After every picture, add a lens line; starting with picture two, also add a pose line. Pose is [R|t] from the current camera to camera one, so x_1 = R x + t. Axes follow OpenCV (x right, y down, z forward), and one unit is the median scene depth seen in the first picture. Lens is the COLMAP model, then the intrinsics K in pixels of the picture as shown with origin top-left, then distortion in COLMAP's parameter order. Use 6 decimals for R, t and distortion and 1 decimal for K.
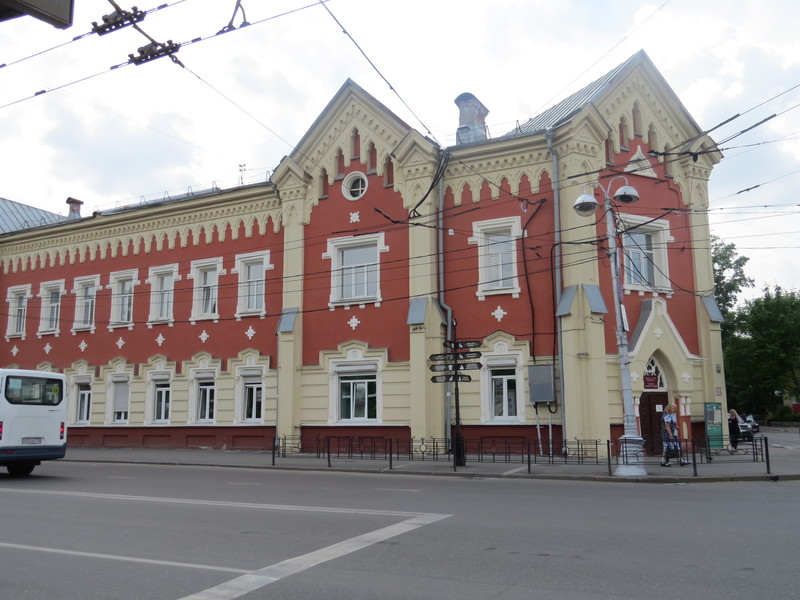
lens RADIAL K [[710.9, 0, 400.1], [0, 710.9, 300.5], [0, 0, 1]] dist [-0.003123, 0.003245]
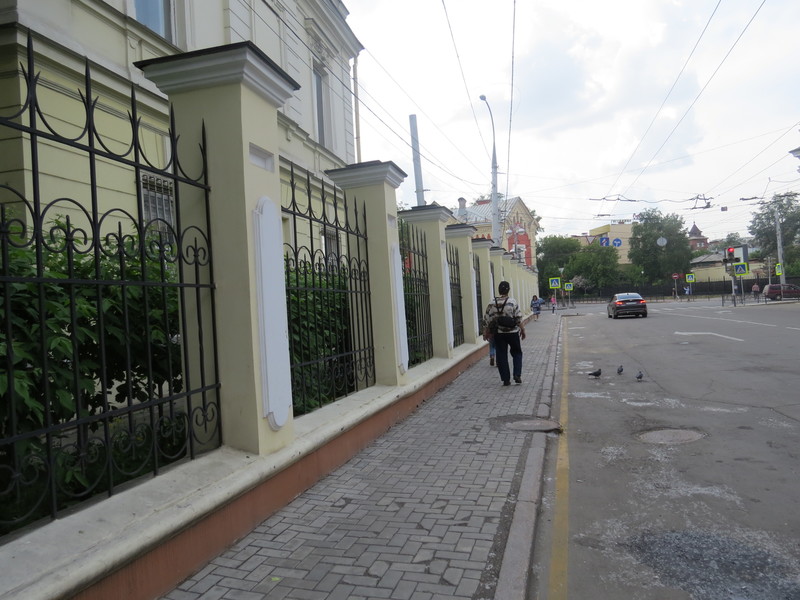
lens RADIAL K [[614.9, 0, 406.0], [0, 614.9, 298.8], [0, 0, 1]] dist [0.000433, -0.000420]
pose [[0.970783, -0.044195, 0.235854, -0.256735], [0.012957, 0.991114, 0.132385, -0.066091], [-0.239609, -0.125462, 0.962729, -0.517862]]
